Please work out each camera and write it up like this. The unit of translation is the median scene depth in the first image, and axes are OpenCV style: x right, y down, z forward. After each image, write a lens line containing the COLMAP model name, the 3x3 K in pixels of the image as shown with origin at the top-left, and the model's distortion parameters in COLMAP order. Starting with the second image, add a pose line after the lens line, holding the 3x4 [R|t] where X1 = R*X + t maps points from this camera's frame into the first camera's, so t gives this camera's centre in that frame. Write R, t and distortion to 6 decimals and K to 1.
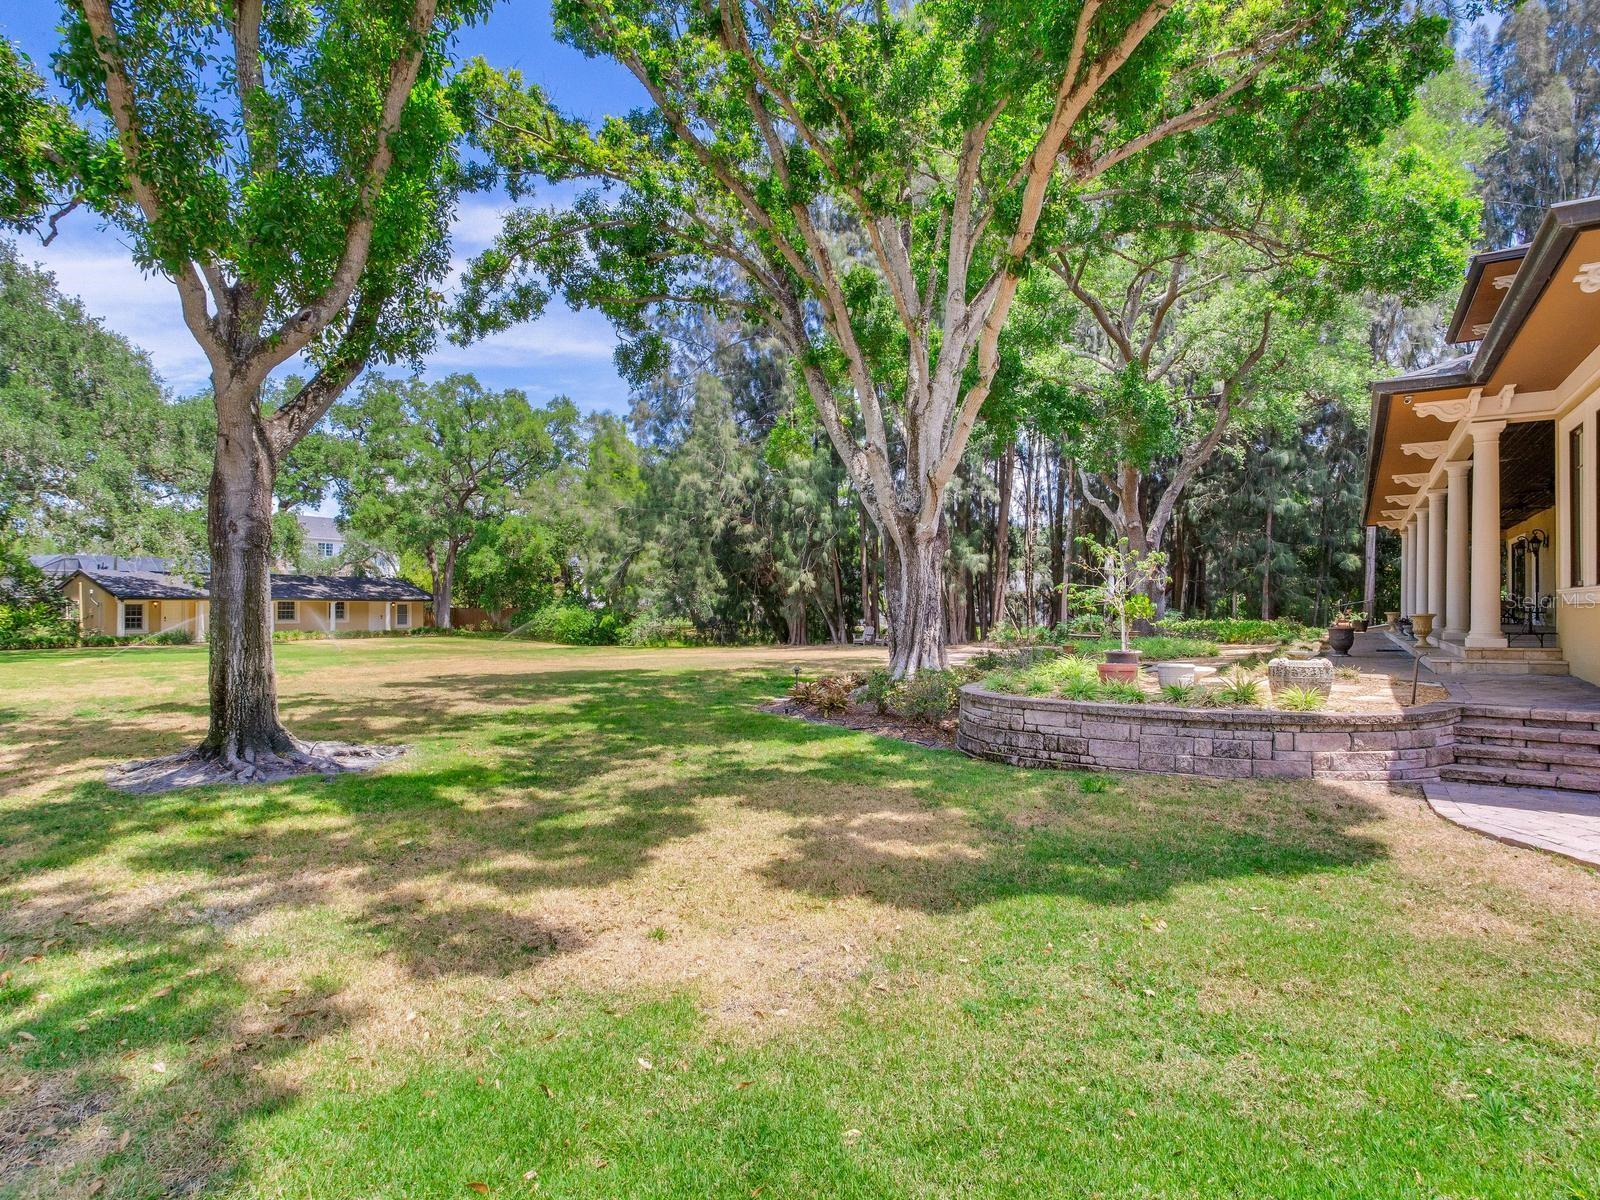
lens RADIAL K [[868.5, 0, 852.8], [0, 868.5, 601.9], [0, 0, 1]] dist [-0.029558, 0.000554]
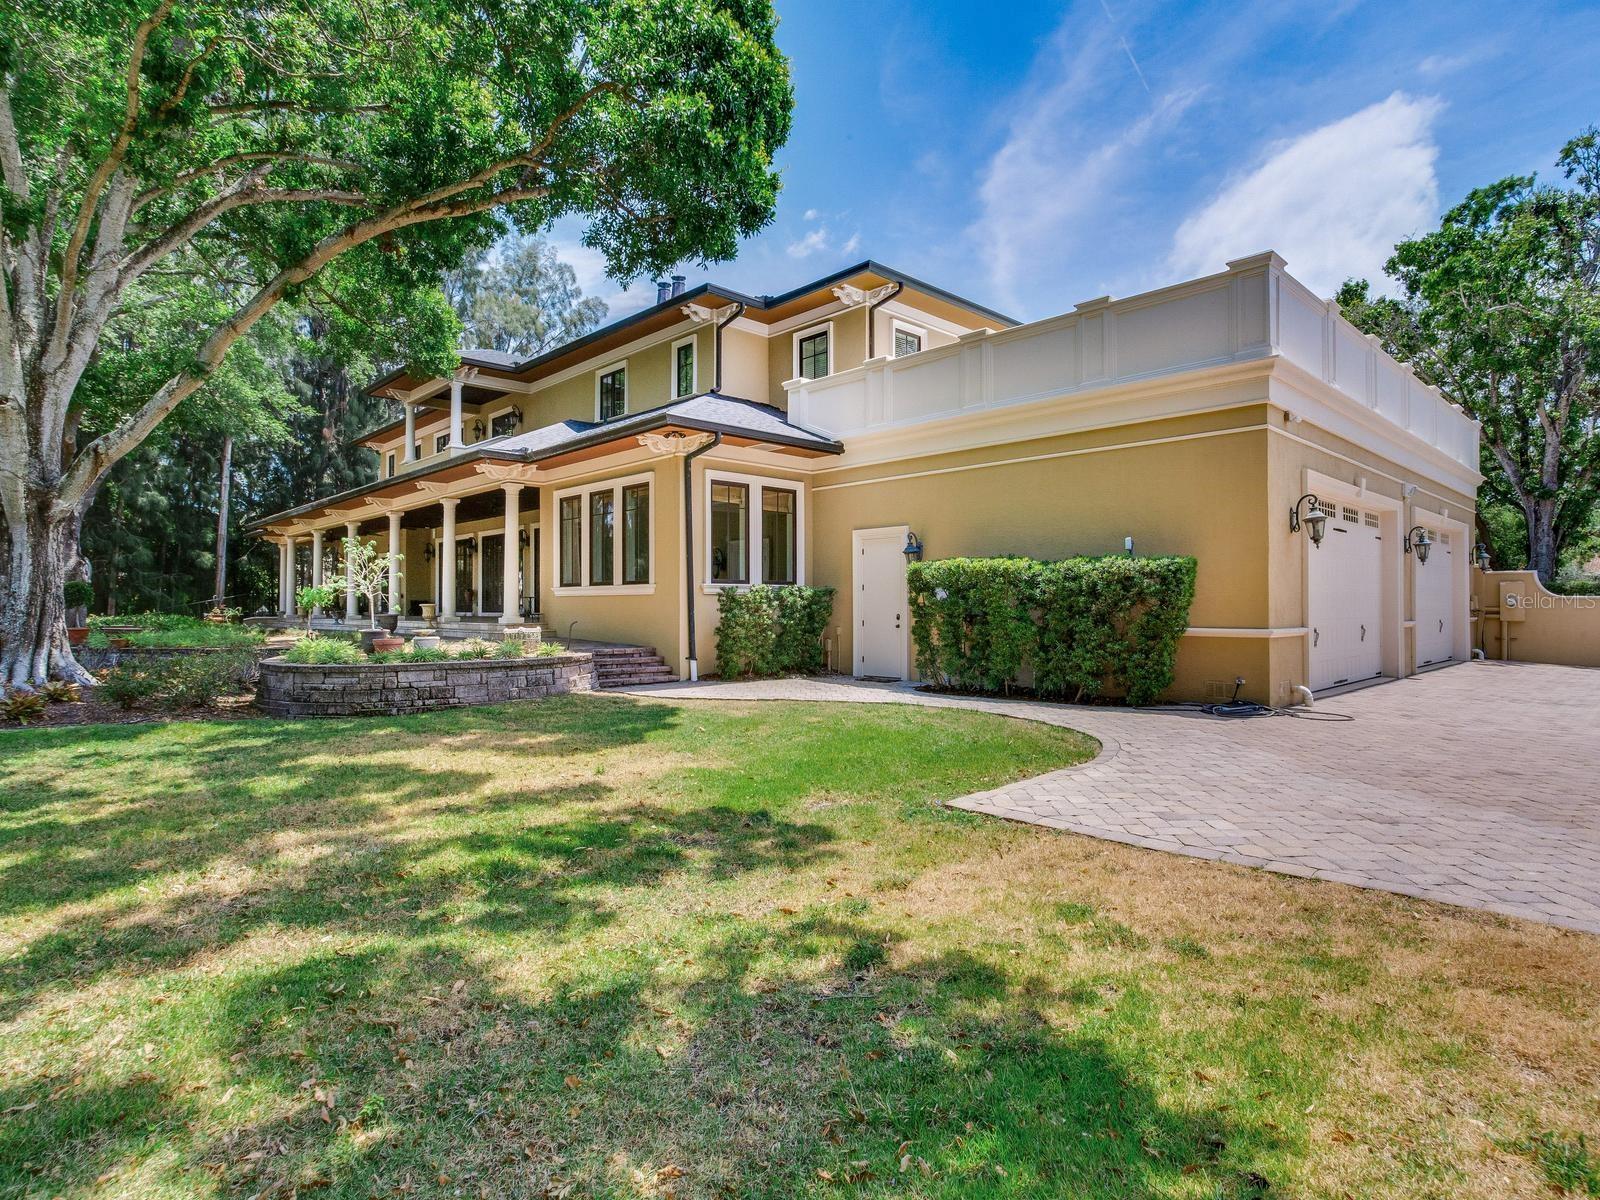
lens RADIAL K [[868.5, 0, 852.8], [0, 868.5, 601.9], [0, 0, 1]] dist [-0.029558, 0.000554]
pose [[0.212286, 0.001493, 0.977206, -0.912698], [-0.000100, 0.999999, -0.001506, 0.021107], [-0.977208, 0.000222, 0.212286, 0.060523]]
